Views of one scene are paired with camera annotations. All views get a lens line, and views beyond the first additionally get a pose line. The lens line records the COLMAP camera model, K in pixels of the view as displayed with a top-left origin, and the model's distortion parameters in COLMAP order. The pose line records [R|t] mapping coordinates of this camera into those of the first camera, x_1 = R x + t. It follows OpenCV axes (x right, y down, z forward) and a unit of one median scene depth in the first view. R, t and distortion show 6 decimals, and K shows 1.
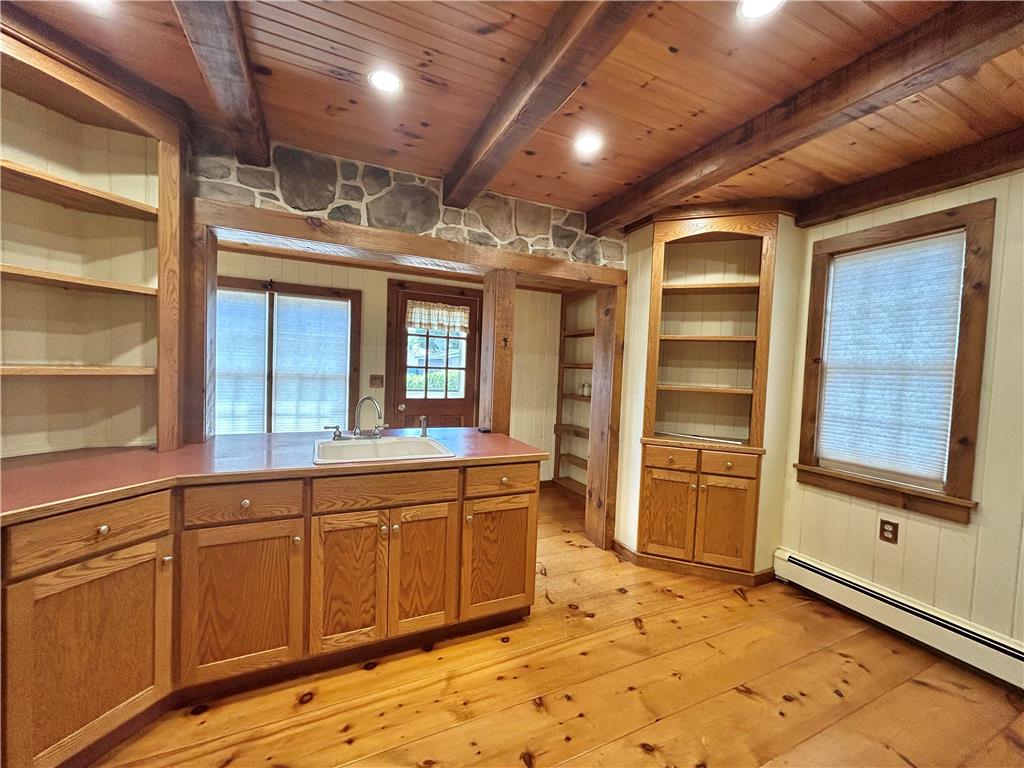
lens RADIAL K [[412.3, 0, 514.9], [0, 412.3, 386.4], [0, 0, 1]] dist [0.006625, 0.000013]
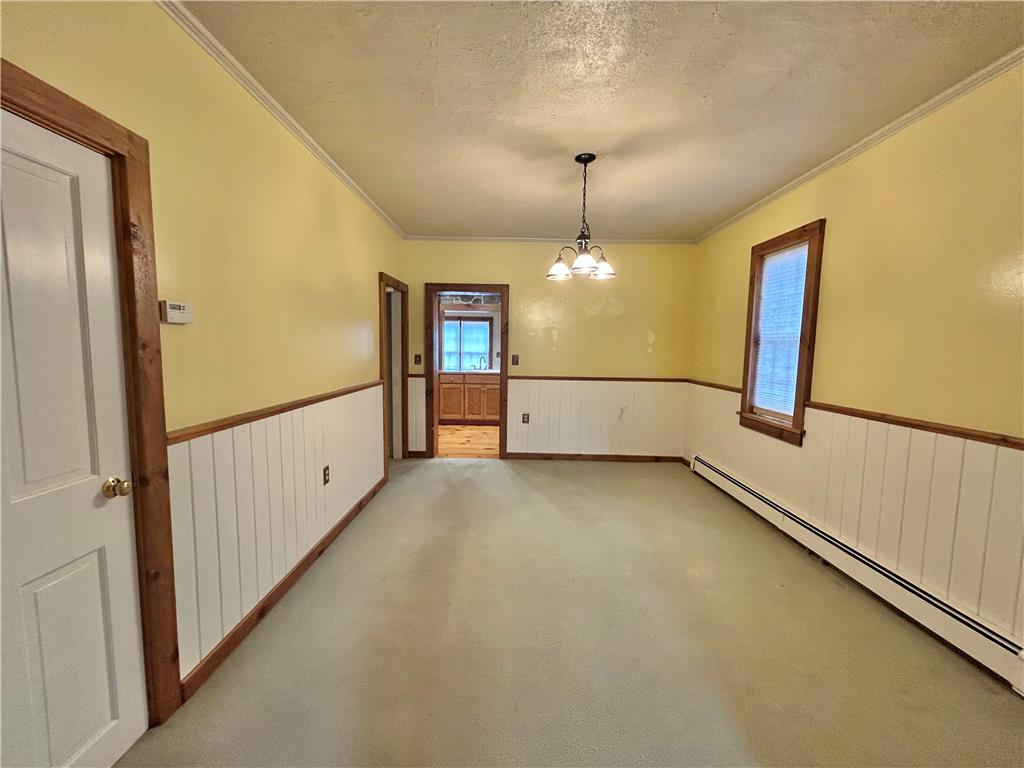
lens RADIAL K [[412.3, 0, 515.3], [0, 412.3, 382.2], [0, 0, 1]] dist [0.006625, 0.000013]
pose [[0.907642, 0.007427, -0.419678, 1.543937], [0.002038, 0.999754, 0.022100, 0.192917], [0.419739, -0.020914, 0.907404, -2.302811]]
